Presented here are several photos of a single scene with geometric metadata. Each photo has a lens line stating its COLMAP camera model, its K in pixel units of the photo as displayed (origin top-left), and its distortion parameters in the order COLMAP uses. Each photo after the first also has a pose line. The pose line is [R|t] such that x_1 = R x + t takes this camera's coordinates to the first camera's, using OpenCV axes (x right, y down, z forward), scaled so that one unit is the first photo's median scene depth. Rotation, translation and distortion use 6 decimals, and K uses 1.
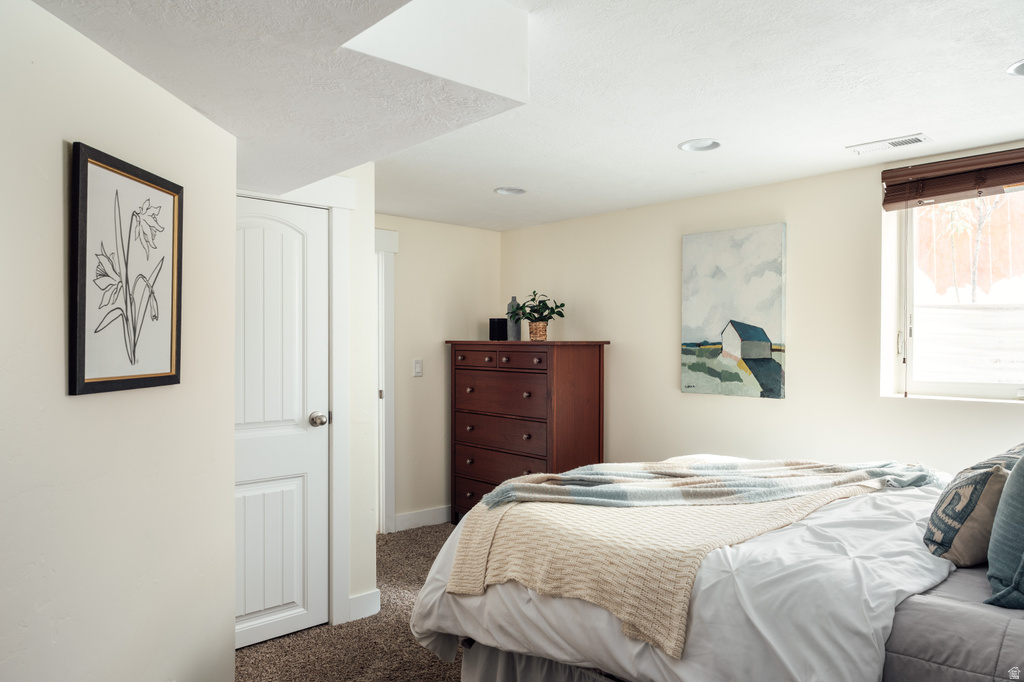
lens RADIAL K [[702.9, 0, 510.5], [0, 702.9, 343.1], [0, 0, 1]] dist [-0.003144, 0.000653]
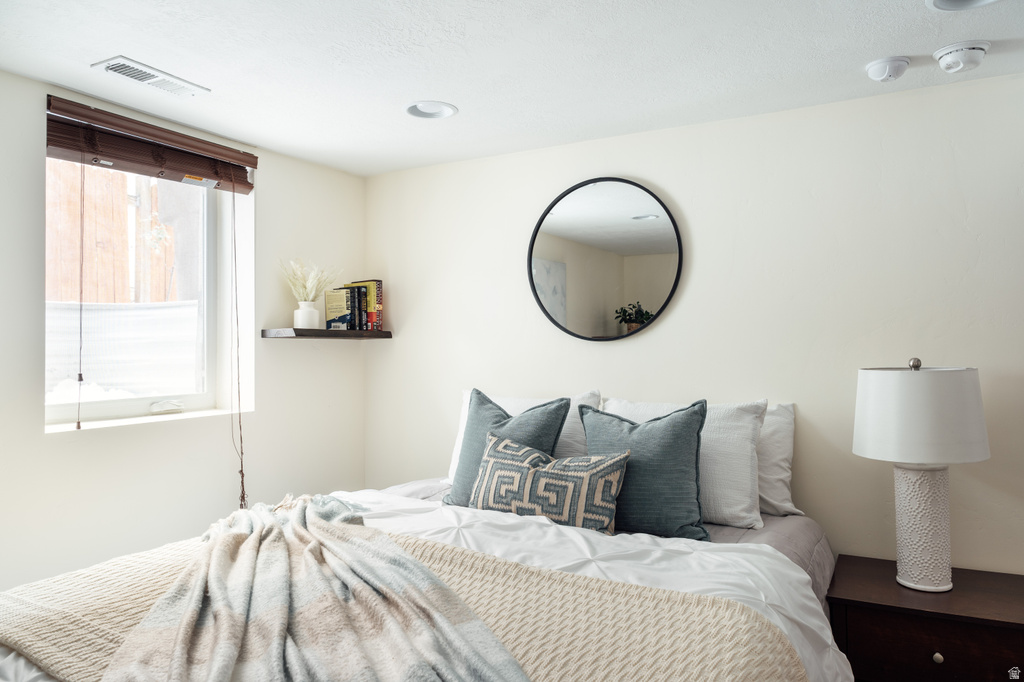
lens RADIAL K [[702.9, 0, 509.8], [0, 702.9, 339.6], [0, 0, 1]] dist [-0.003144, 0.000653]
pose [[-0.306442, -0.006907, 0.951864, -0.264850], [-0.005099, 0.999971, 0.005615, -0.021343], [-0.951876, -0.003133, -0.306469, 0.858444]]
